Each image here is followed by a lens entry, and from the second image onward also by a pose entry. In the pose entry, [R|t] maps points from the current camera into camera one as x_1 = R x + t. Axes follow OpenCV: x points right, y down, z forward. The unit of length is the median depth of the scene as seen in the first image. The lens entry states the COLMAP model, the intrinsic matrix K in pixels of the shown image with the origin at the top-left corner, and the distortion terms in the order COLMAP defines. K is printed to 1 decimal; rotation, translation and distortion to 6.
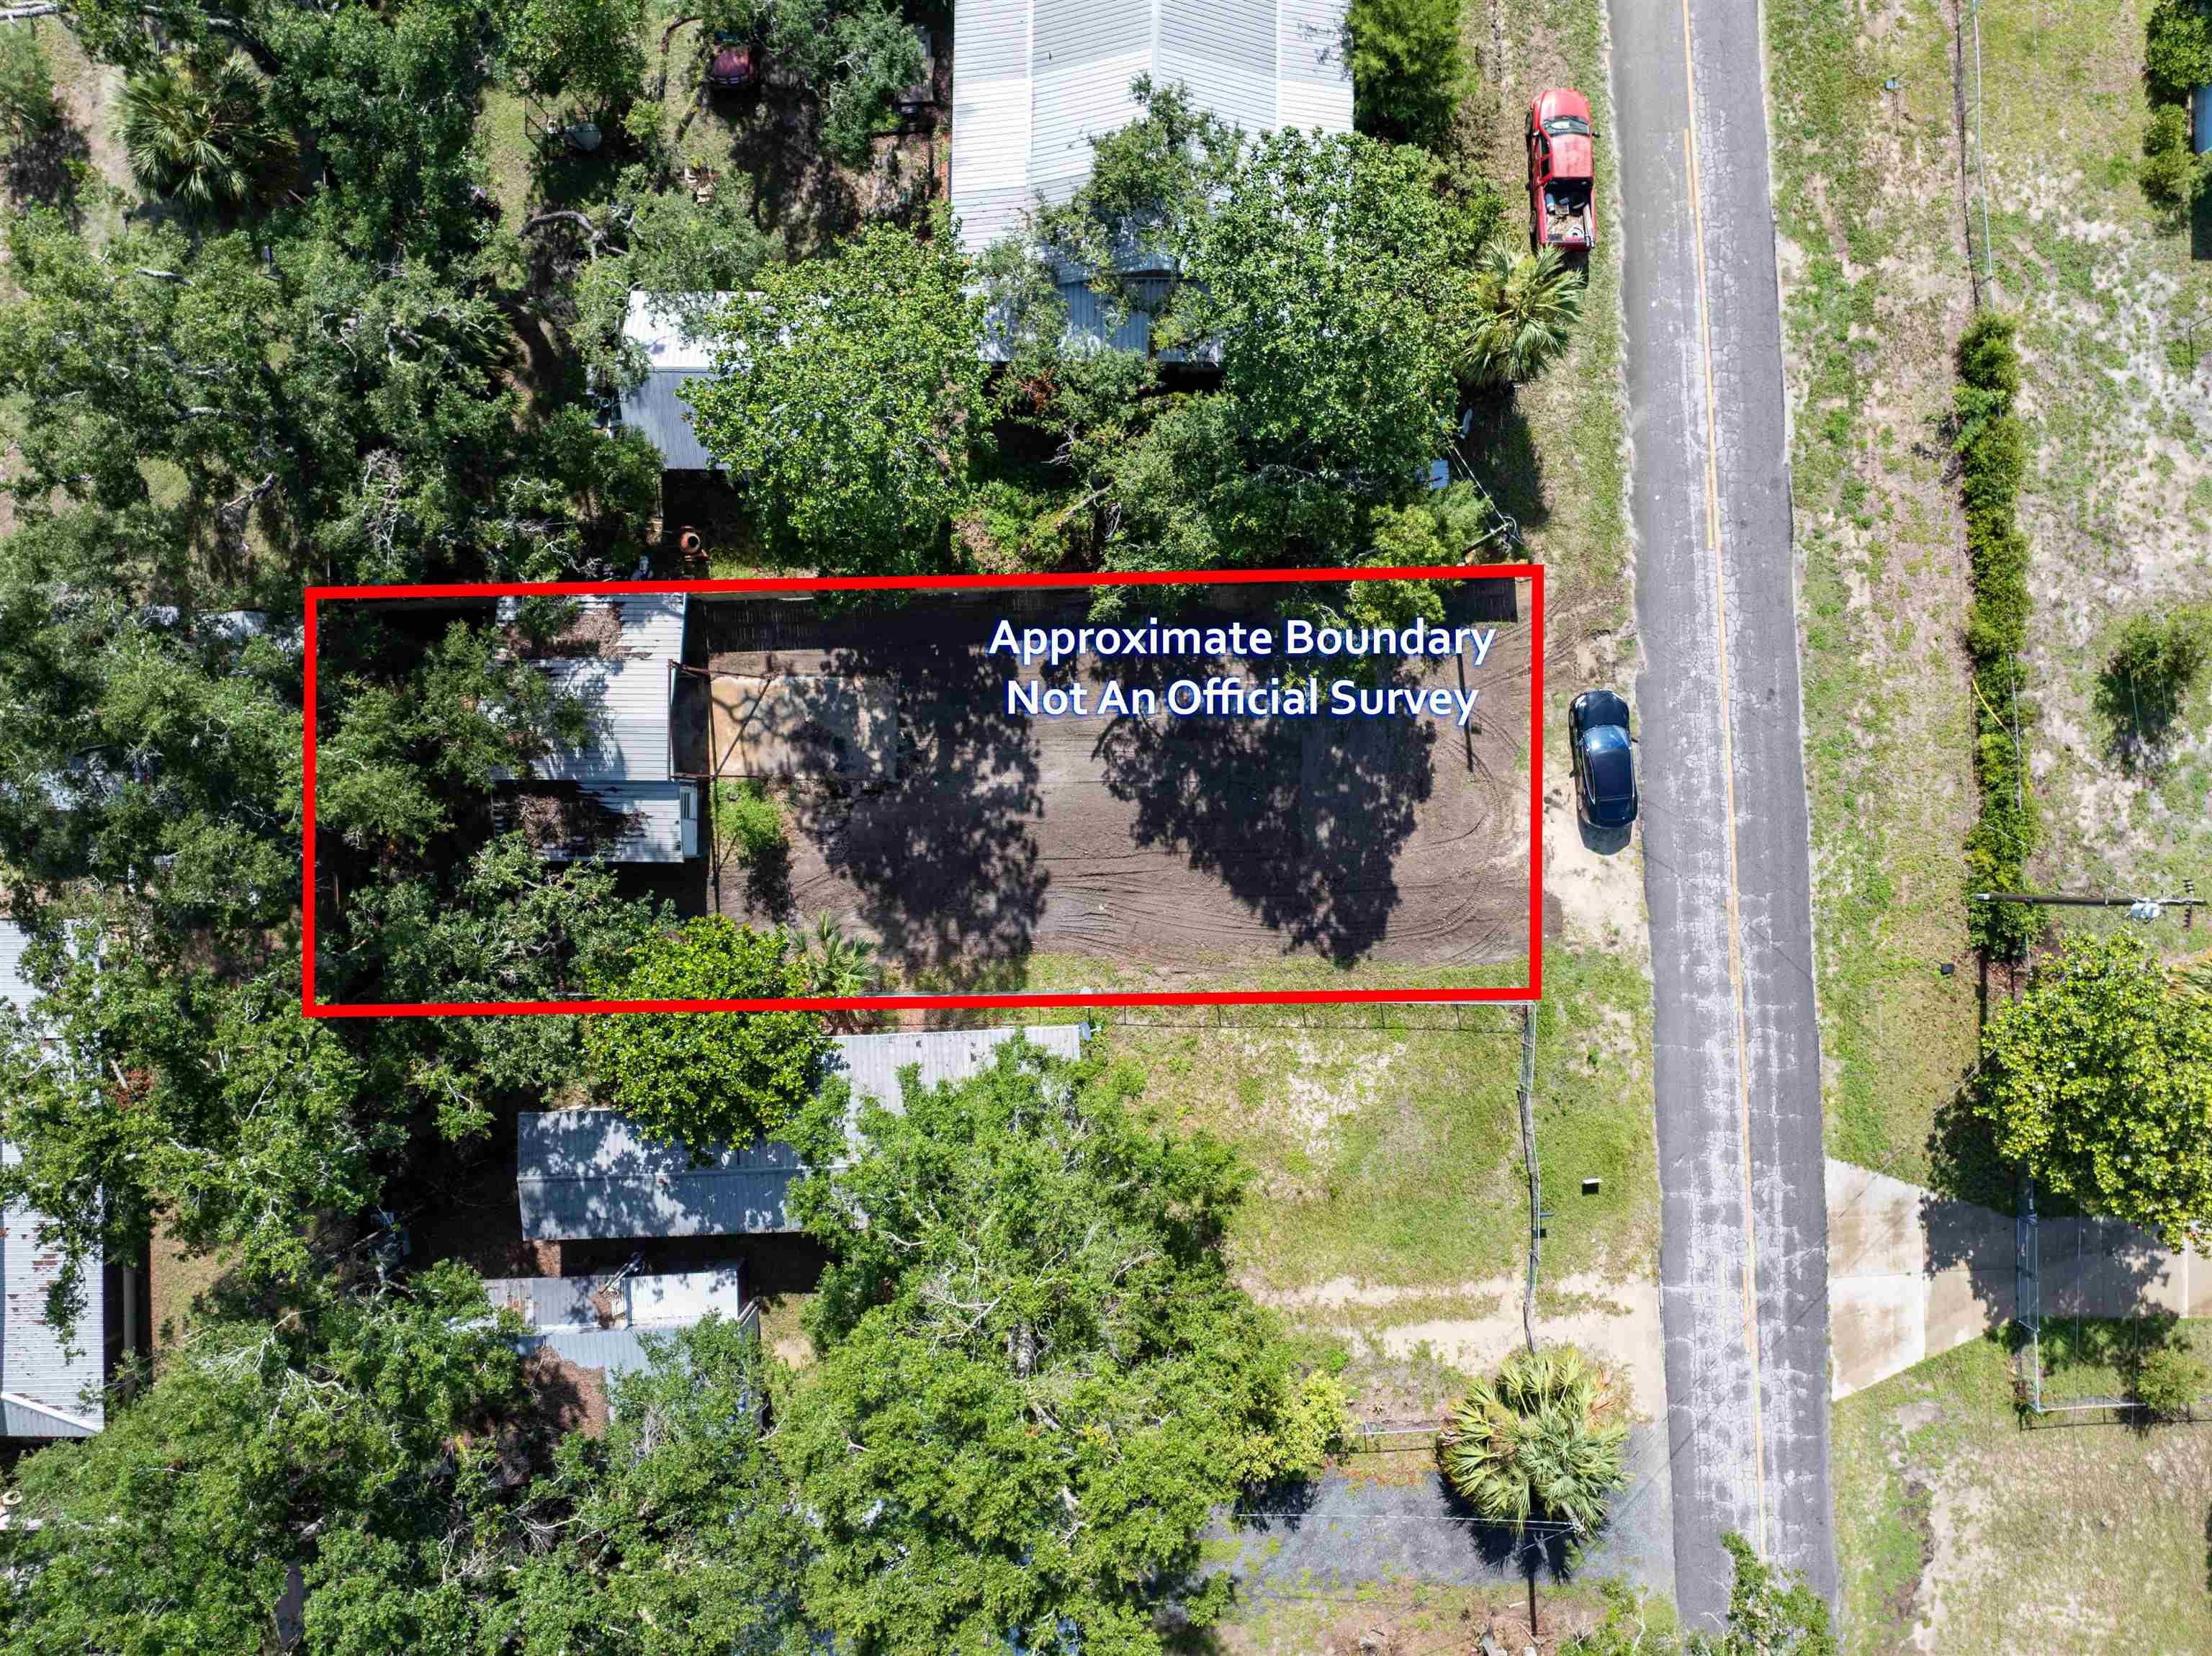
lens RADIAL K [[1558.1, 0, 1111.0], [0, 1558.1, 822.7], [0, 0, 1]] dist [-0.045664, 0.003929]
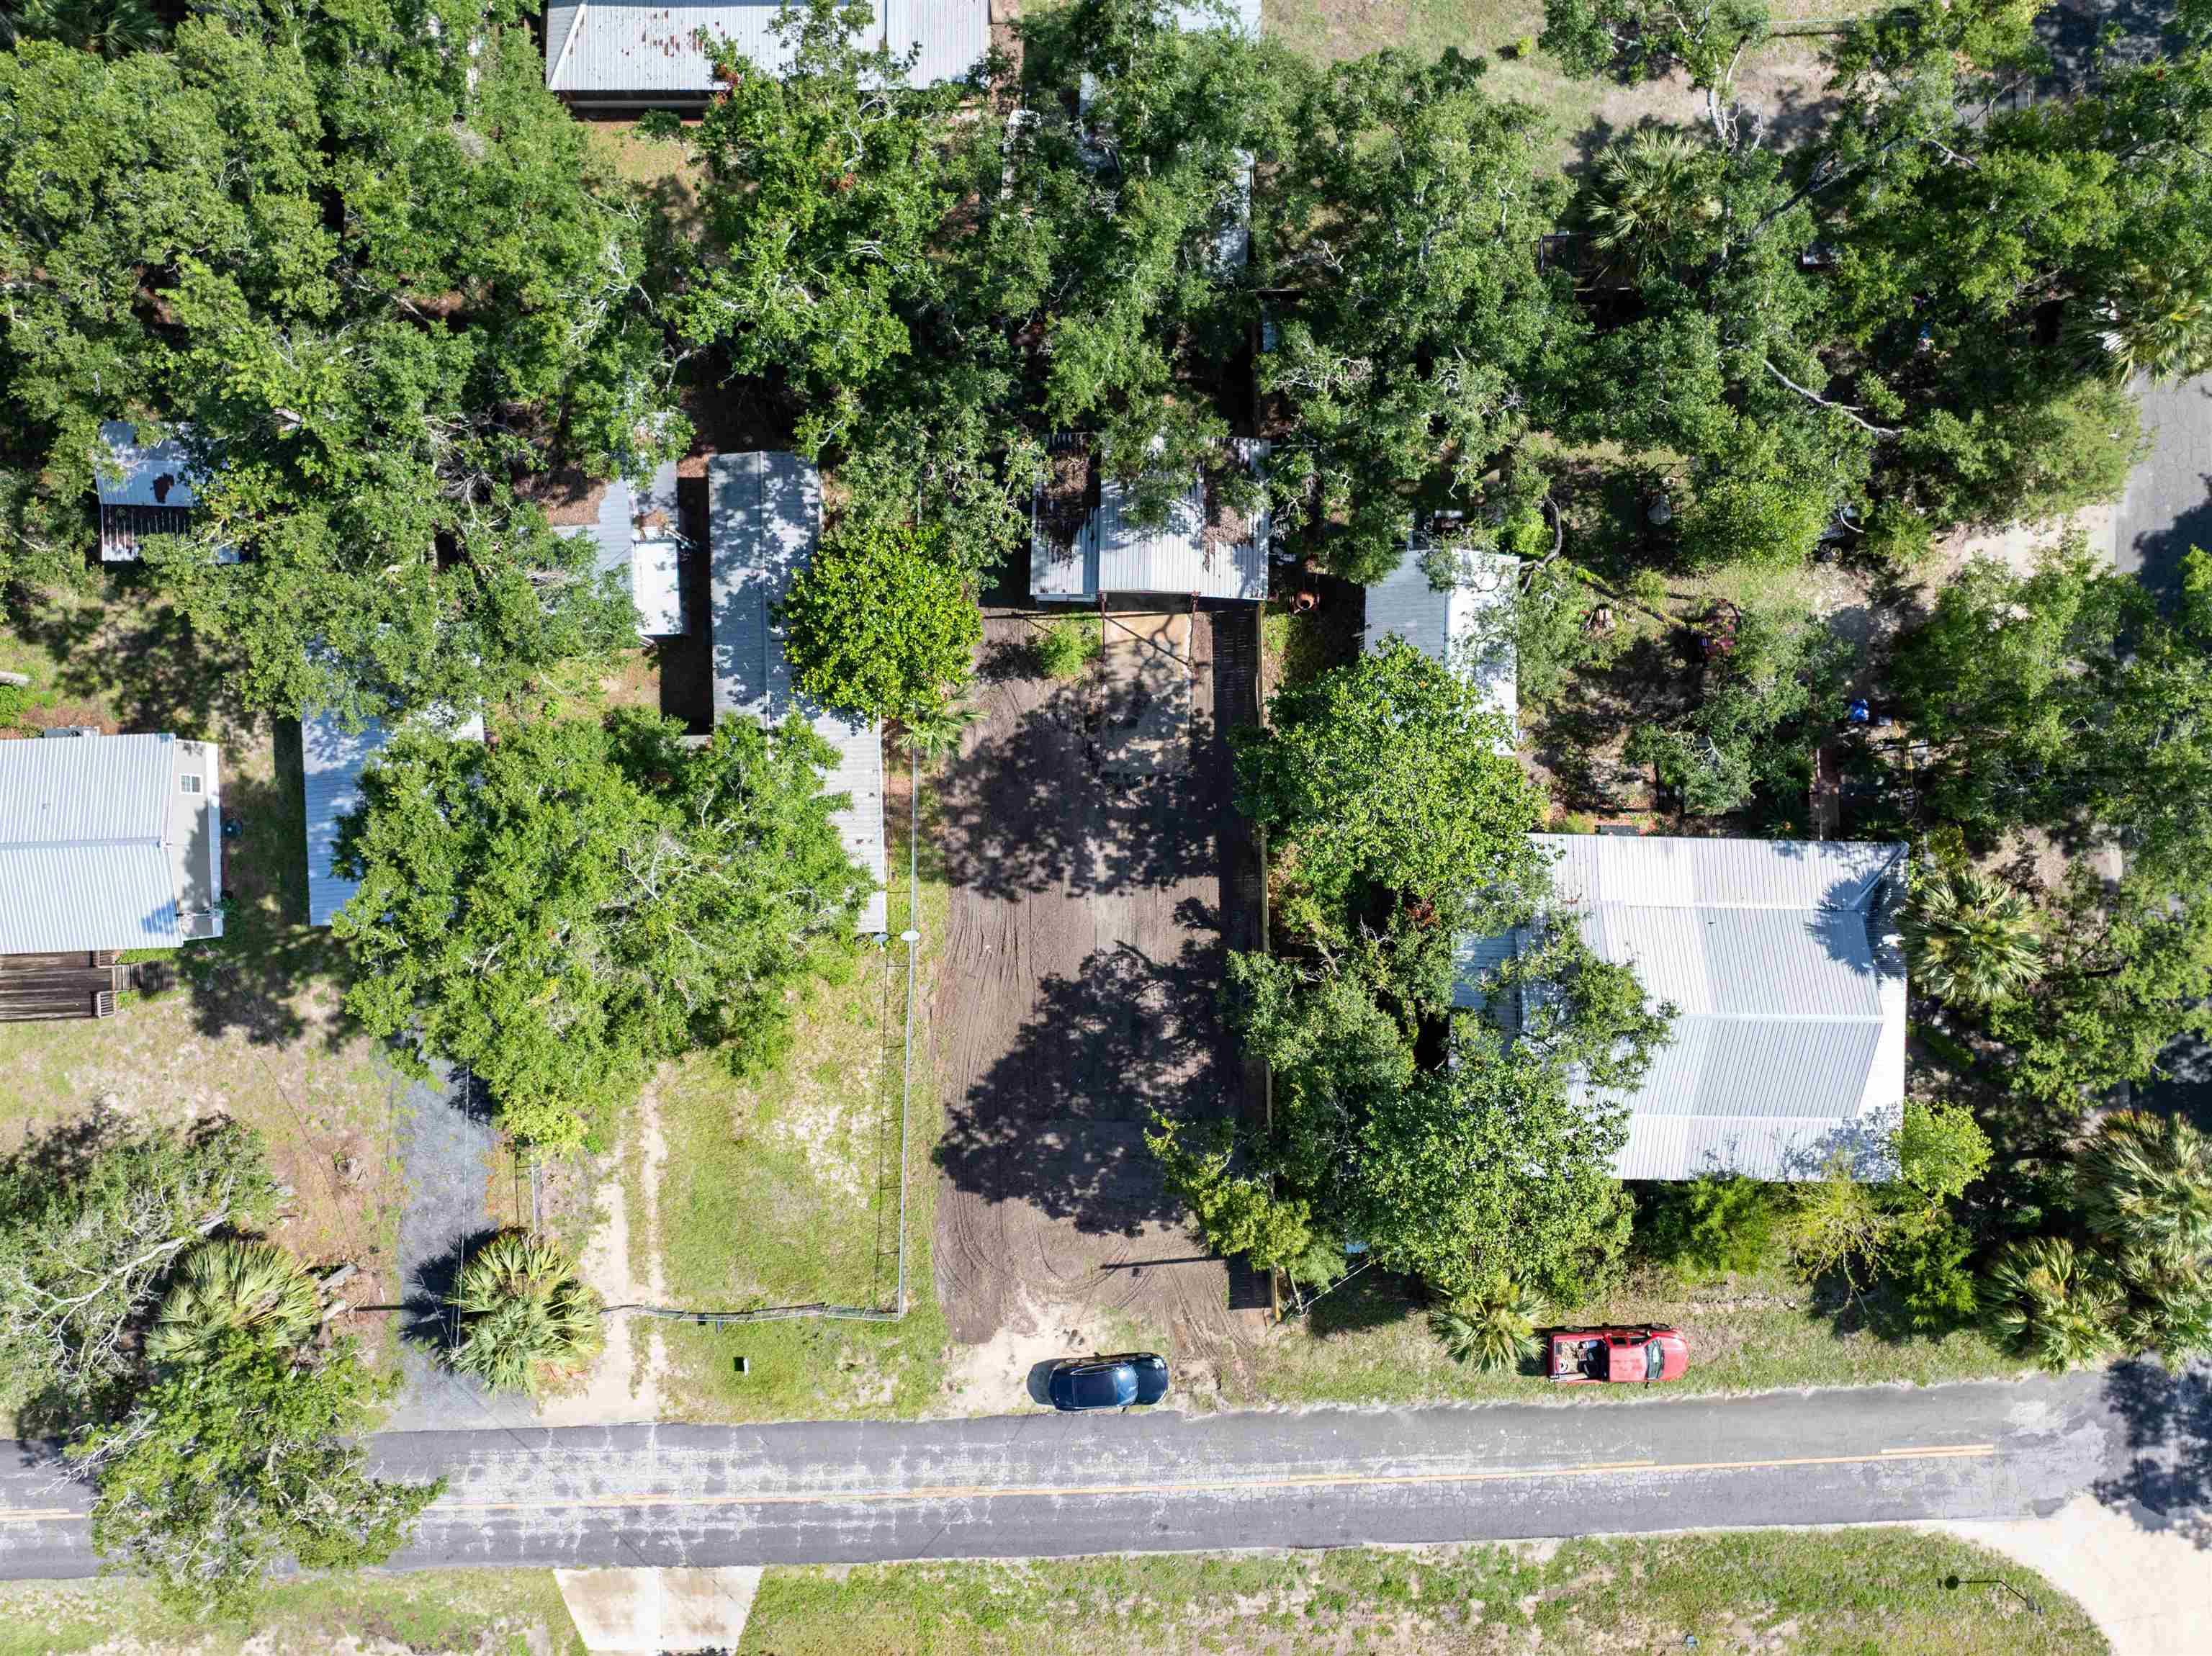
lens RADIAL K [[1558.1, 0, 1109.0], [0, 1558.1, 829.6], [0, 0, 1]] dist [-0.045664, 0.003929]
pose [[-0.014270, 0.999856, -0.009207, -0.086570], [-0.999892, -0.014236, 0.003758, -0.039935], [0.003627, 0.009260, 0.999951, -0.166614]]
